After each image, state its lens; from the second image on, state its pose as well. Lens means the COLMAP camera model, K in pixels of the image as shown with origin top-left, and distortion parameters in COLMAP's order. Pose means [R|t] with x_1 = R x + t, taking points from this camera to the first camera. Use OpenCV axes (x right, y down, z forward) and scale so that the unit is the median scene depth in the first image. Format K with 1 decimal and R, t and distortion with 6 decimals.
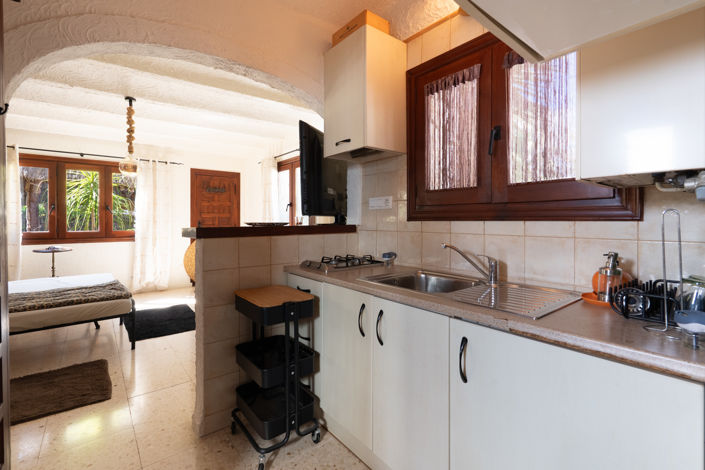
lens RADIAL K [[321.6, 0, 341.7], [0, 321.6, 223.3], [0, 0, 1]] dist [-0.002793, -0.001273]
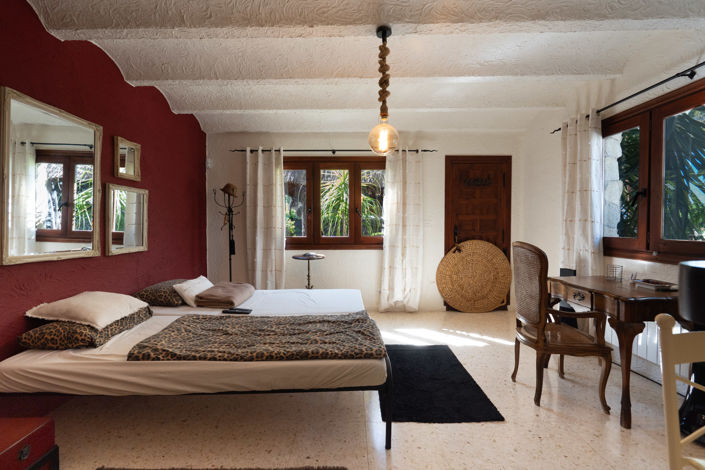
lens RADIAL K [[321.6, 0, 351.9], [0, 321.6, 232.0], [0, 0, 1]] dist [-0.002793, -0.001273]
pose [[0.795333, 0.008412, -0.606114, -0.209897], [-0.002671, 0.999943, 0.010373, 0.001920], [0.606167, -0.006631, 0.795310, 0.297282]]
